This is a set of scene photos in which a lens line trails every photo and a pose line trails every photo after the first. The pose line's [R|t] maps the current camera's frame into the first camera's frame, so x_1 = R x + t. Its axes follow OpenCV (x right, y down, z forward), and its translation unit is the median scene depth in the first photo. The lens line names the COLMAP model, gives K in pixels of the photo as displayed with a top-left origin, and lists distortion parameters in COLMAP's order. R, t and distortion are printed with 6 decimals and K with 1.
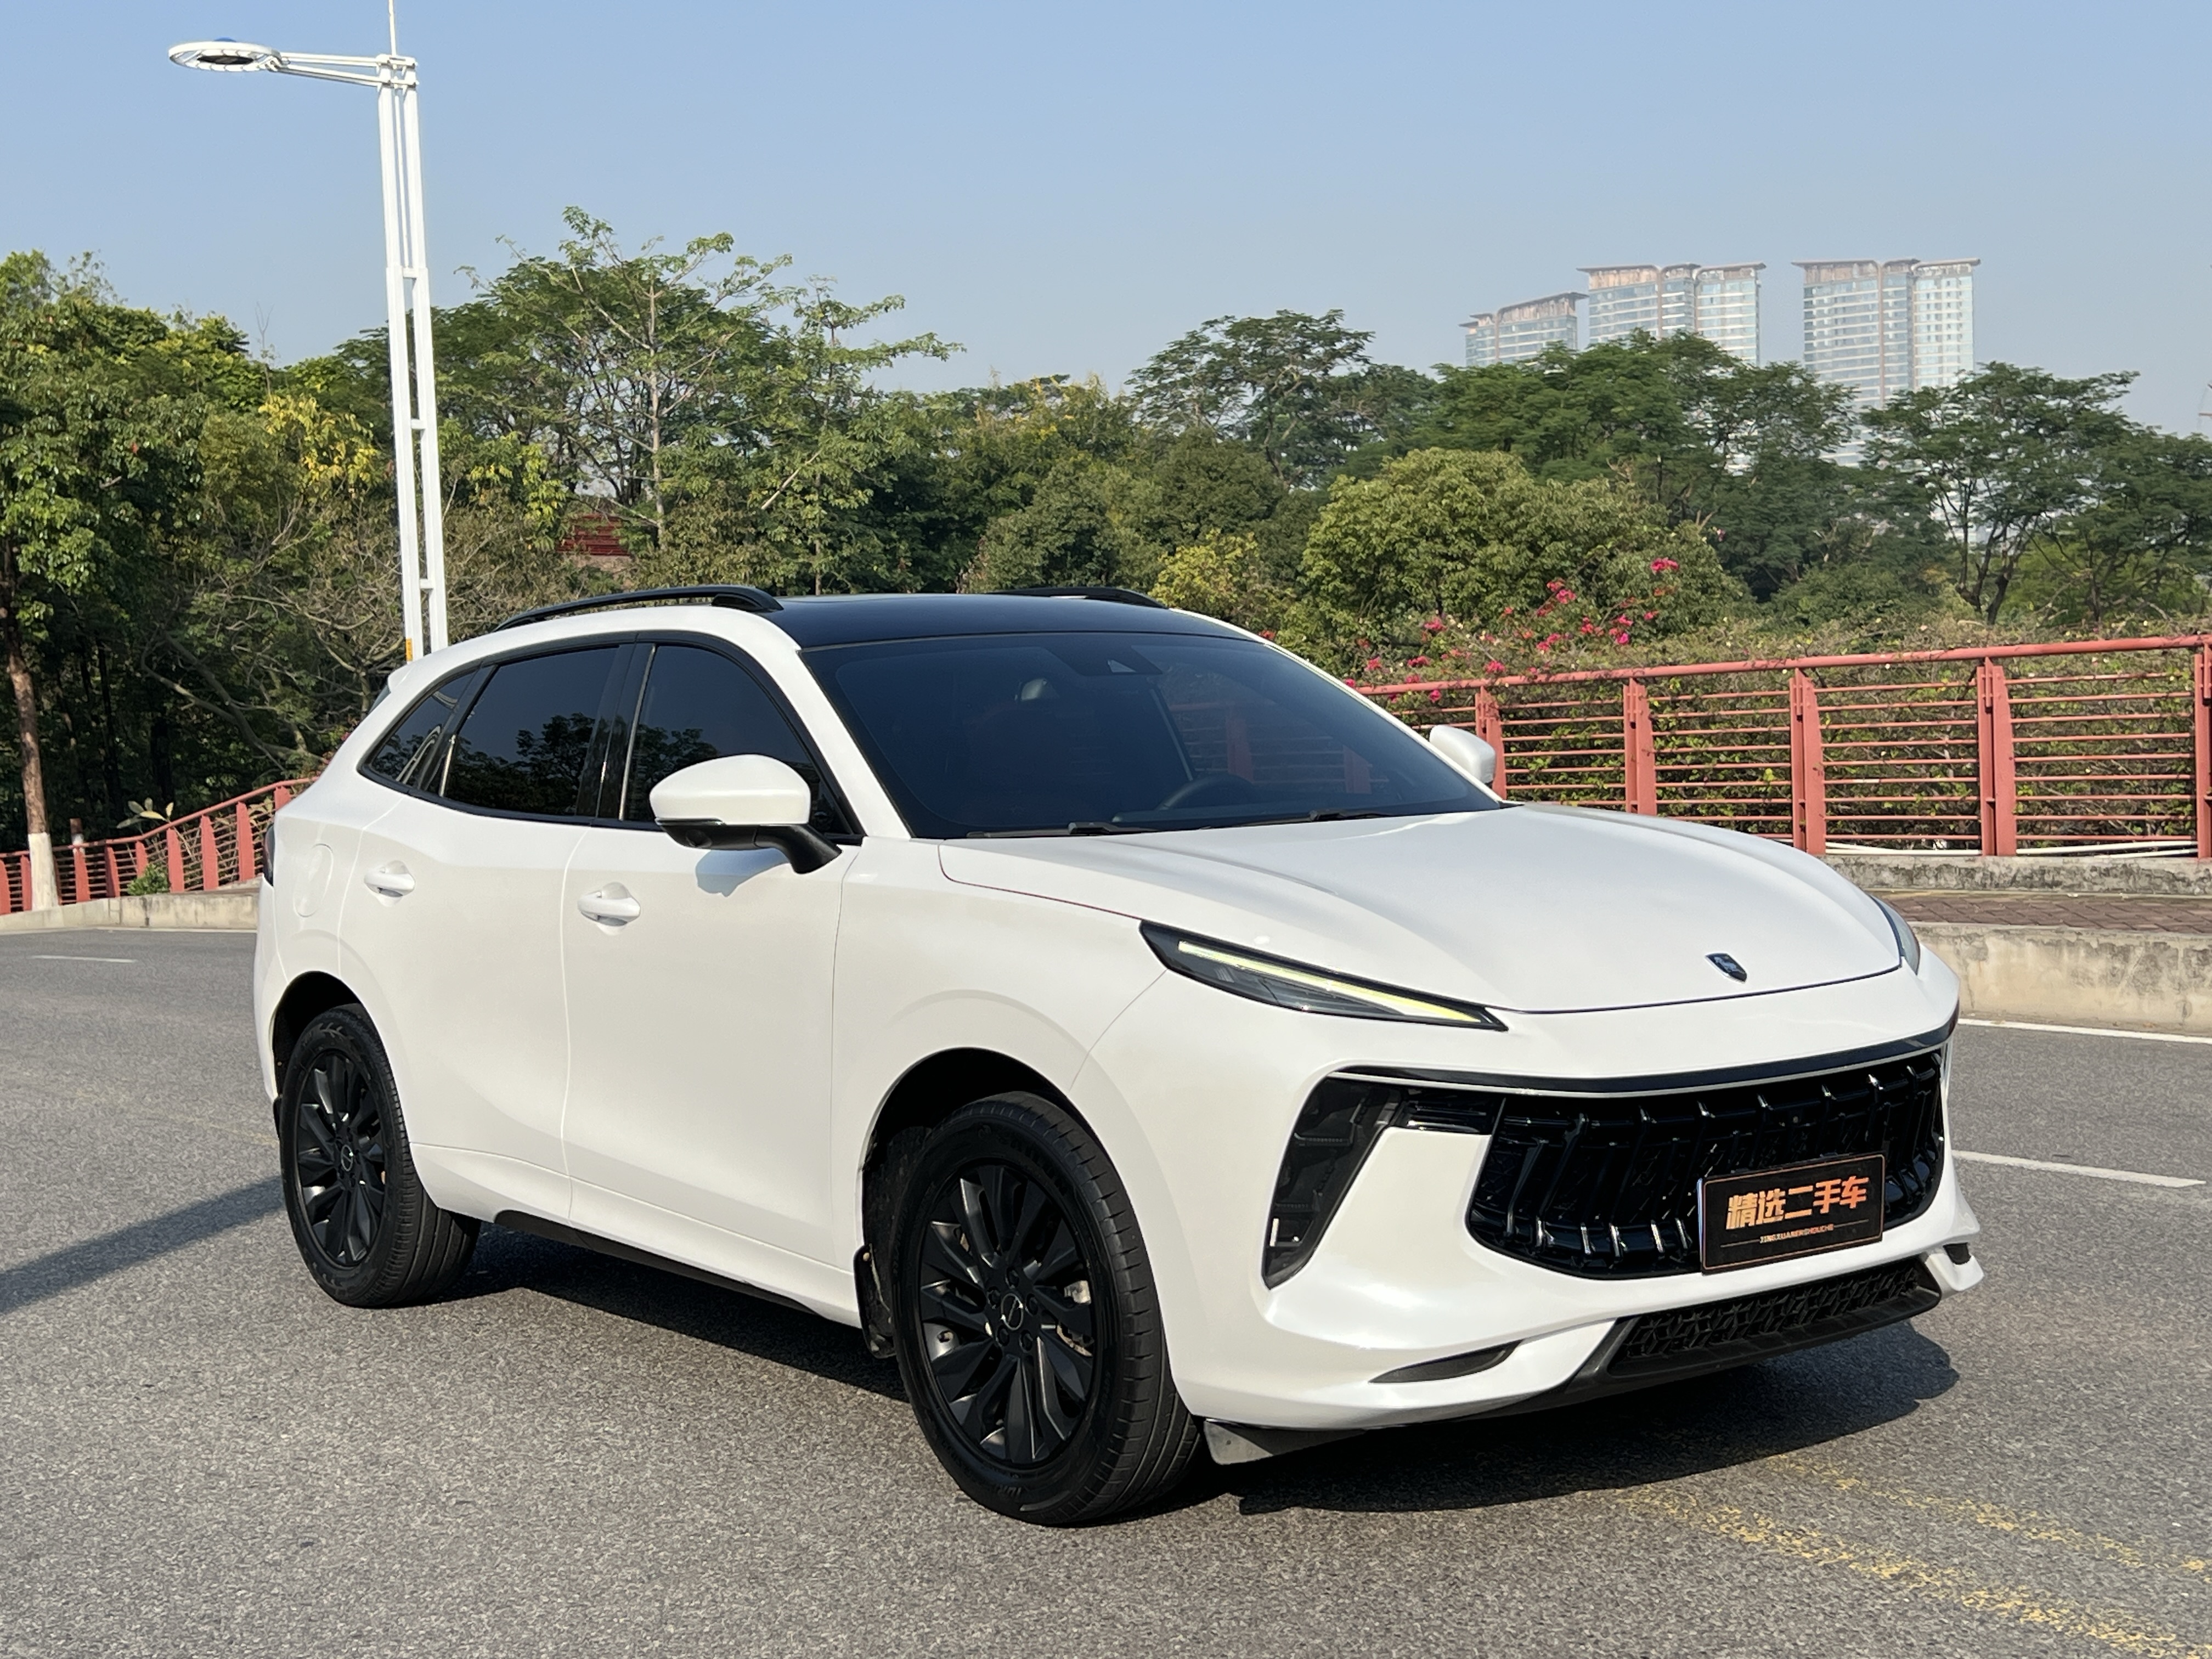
lens RADIAL K [[3020.0, 0, 1125.0], [0, 3020.0, 831.3], [0, 0, 1]] dist [0.082445, -0.128738]
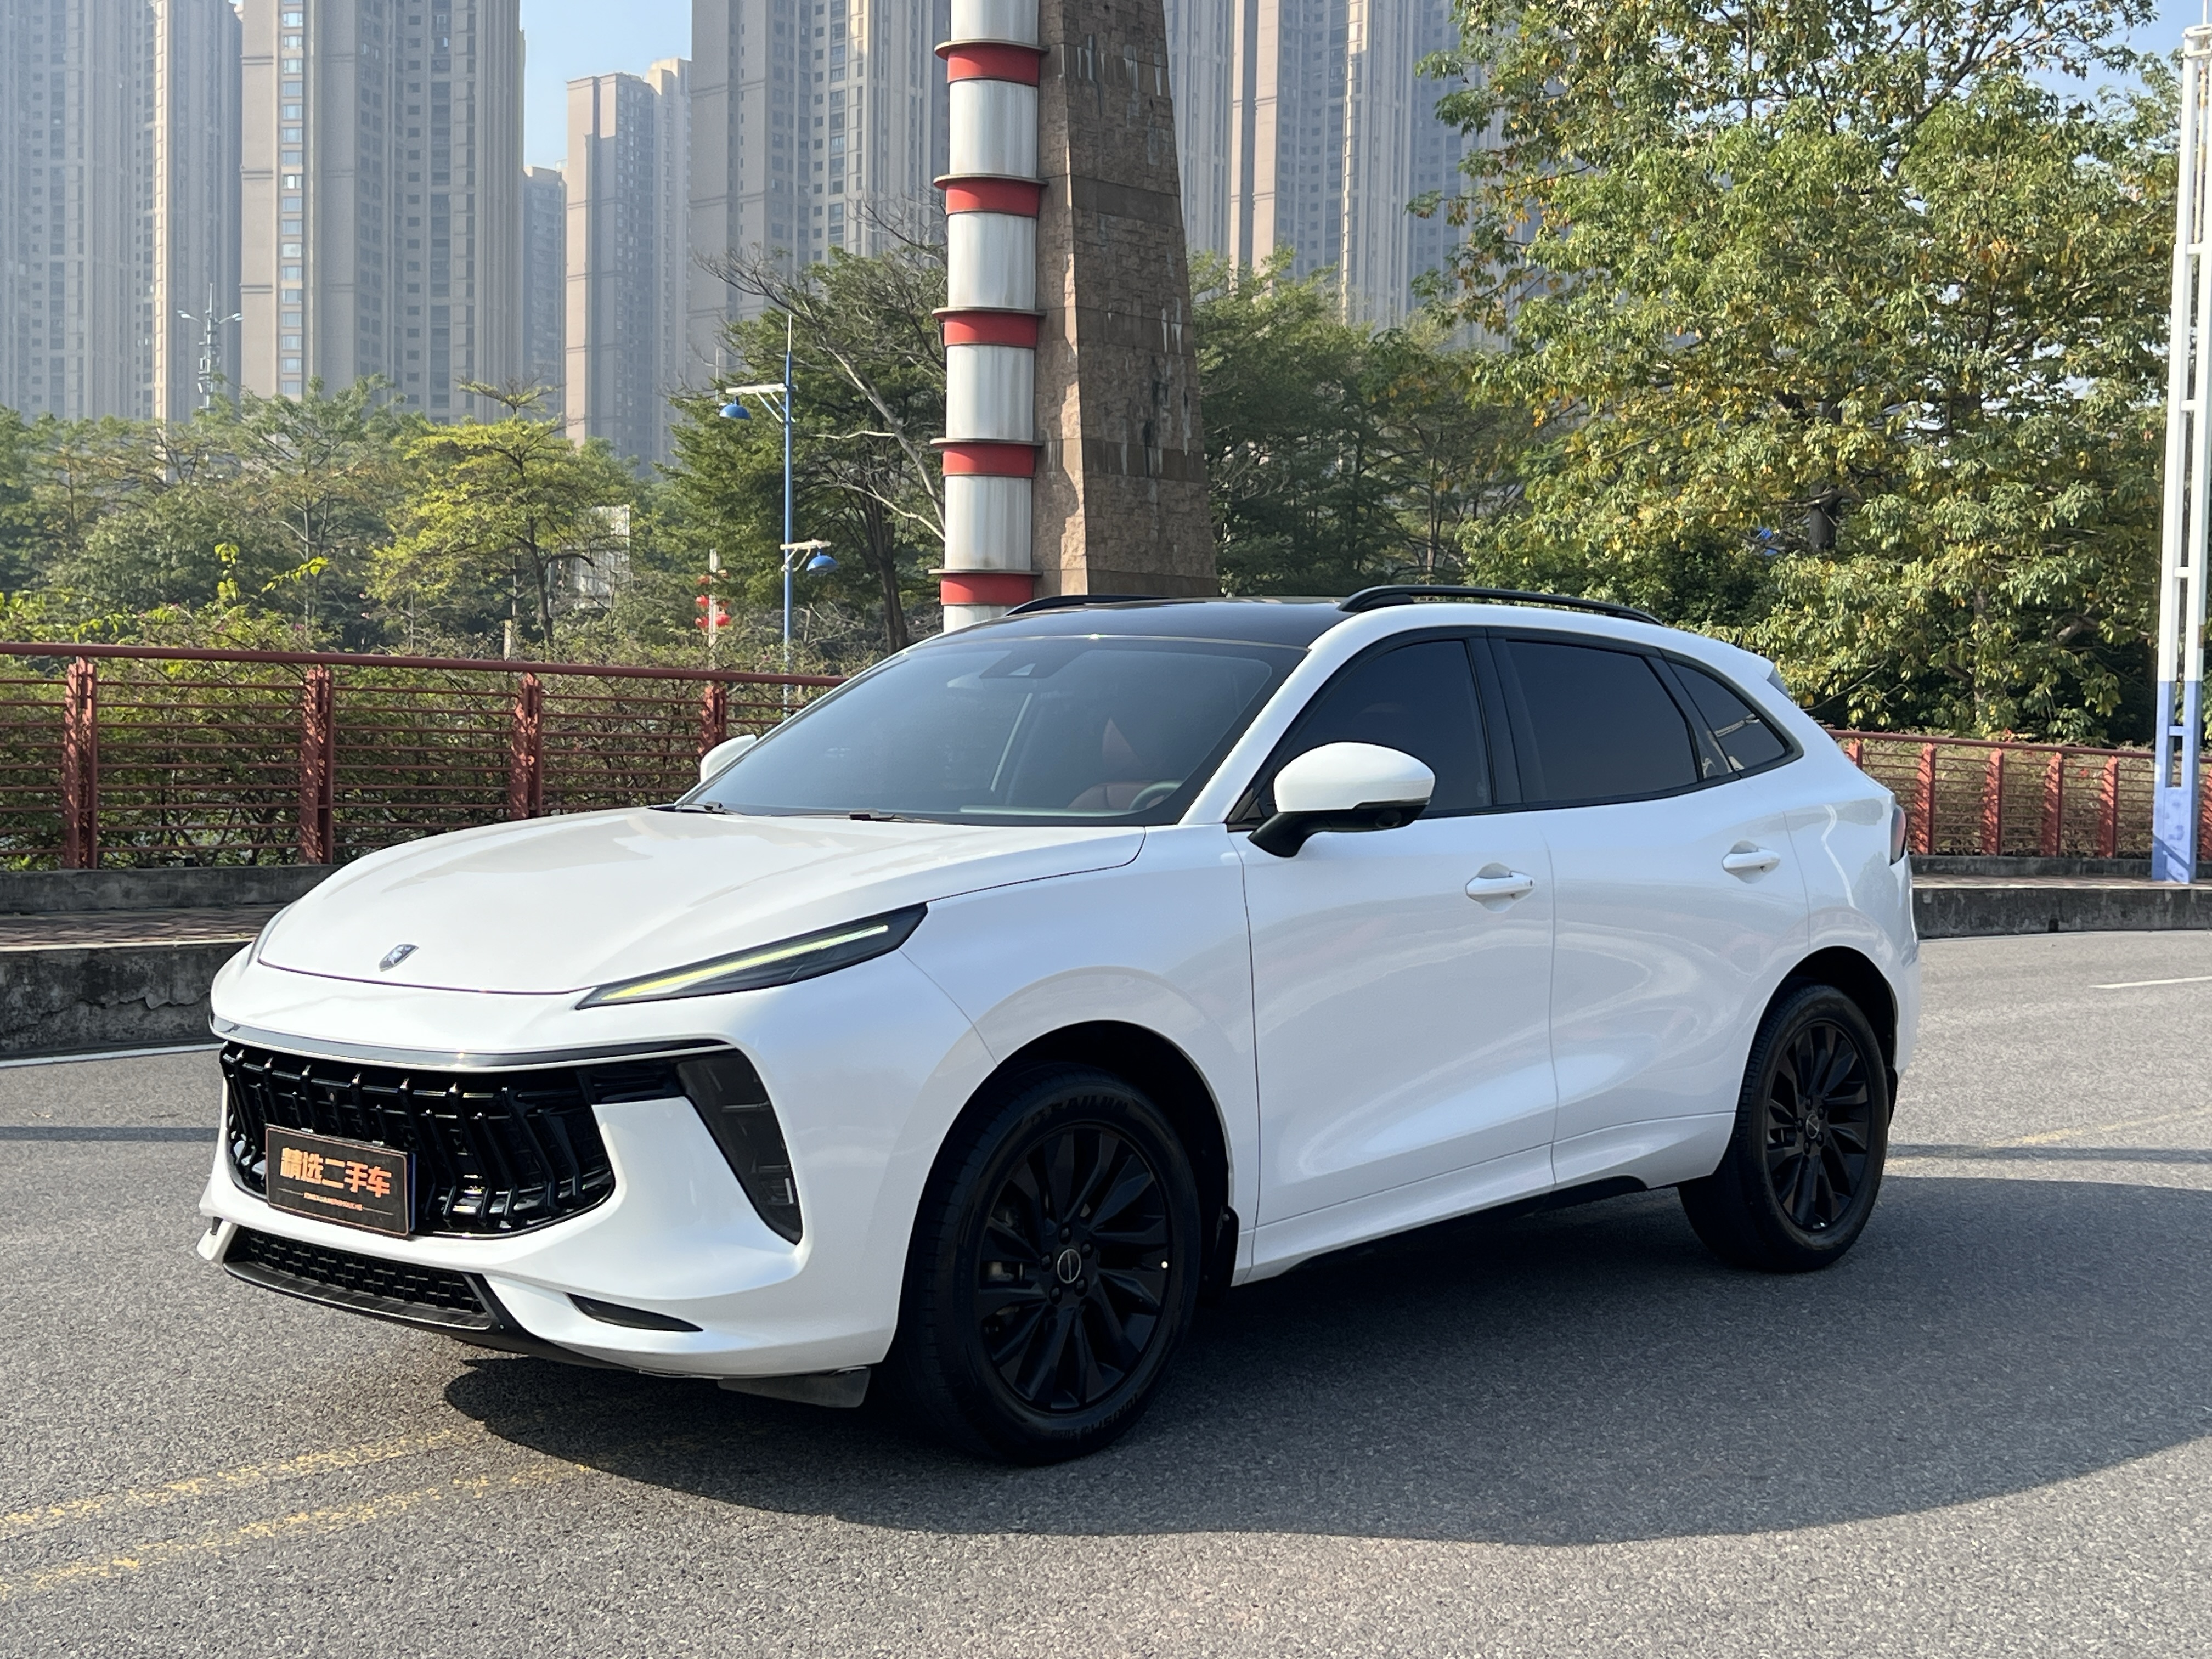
lens RADIAL K [[3020.0, 0, 1125.0], [0, 3020.0, 831.3], [0, 0, 1]] dist [0.082445, -0.128738]
pose [[0.164795, 0.069443, -0.983880, 1.312612], [-0.054182, 0.996650, 0.061269, -0.080936], [0.984839, 0.043212, 0.168005, 1.075269]]
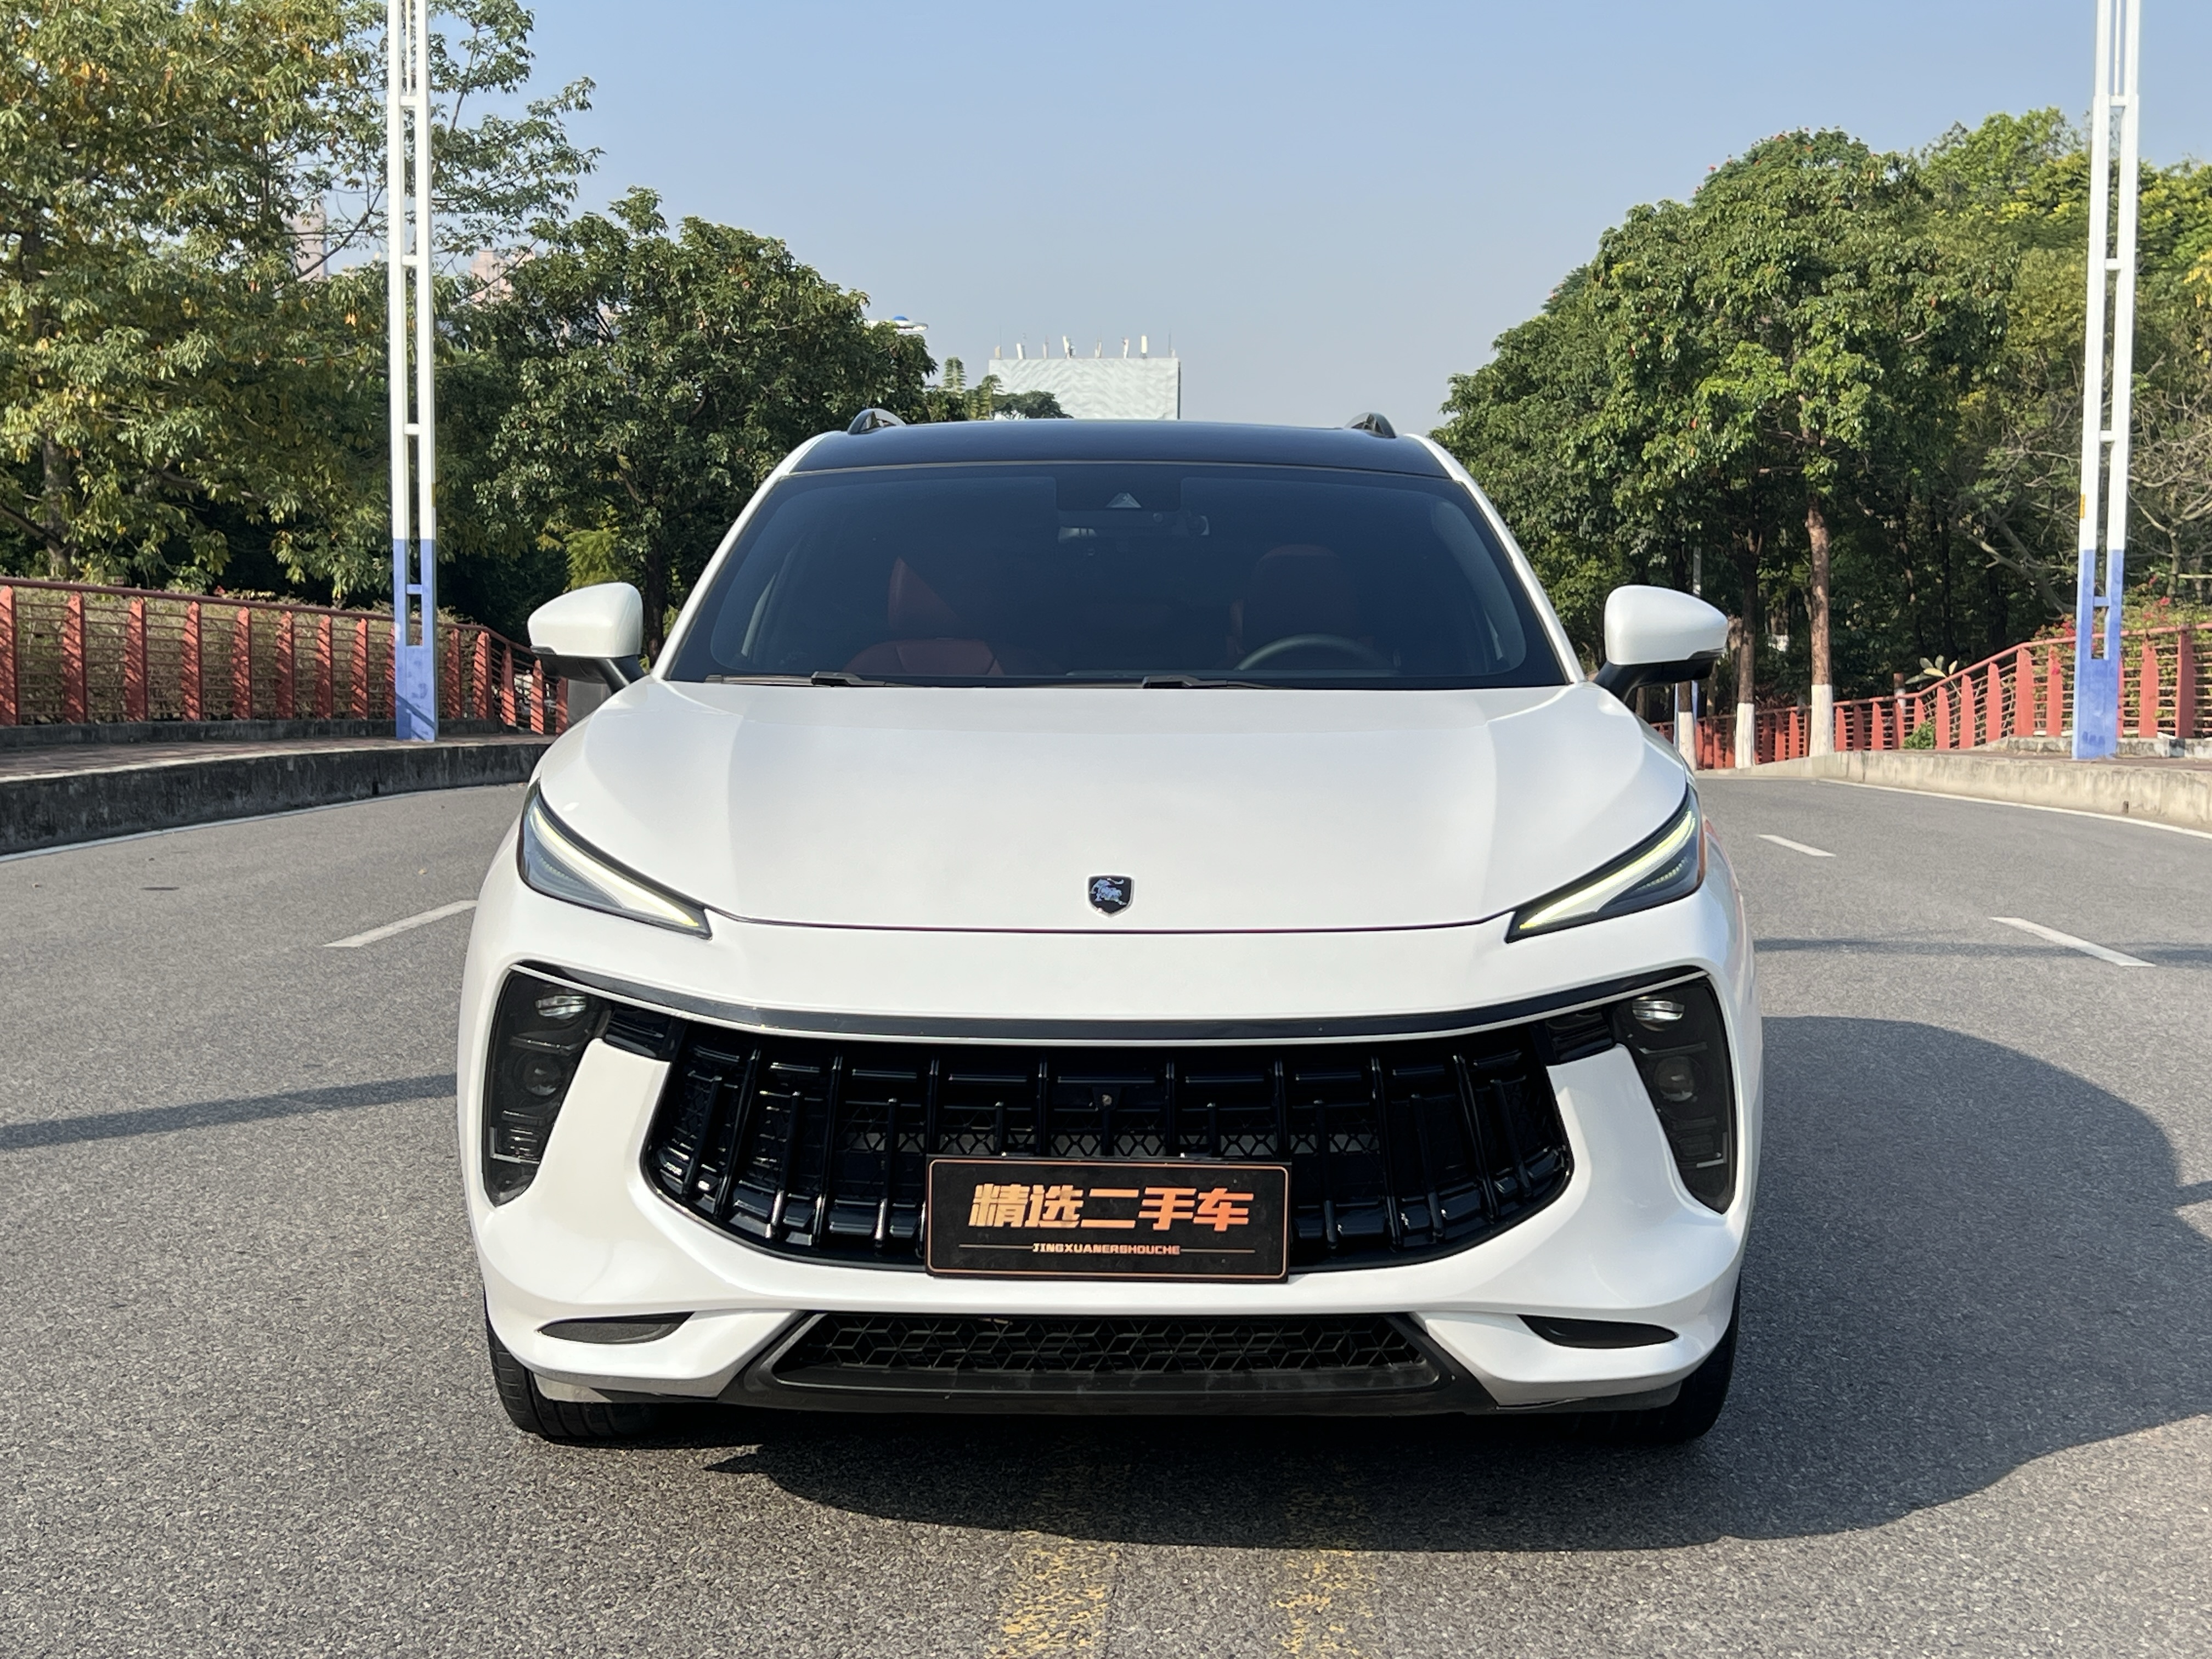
lens RADIAL K [[3020.0, 0, 1125.0], [0, 3020.0, 831.3], [0, 0, 1]] dist [0.082445, -0.128738]
pose [[0.785021, 0.083038, -0.613878, 0.671573], [-0.055271, 0.996412, 0.064103, -0.020211], [0.616998, -0.016393, 0.786794, 0.402720]]
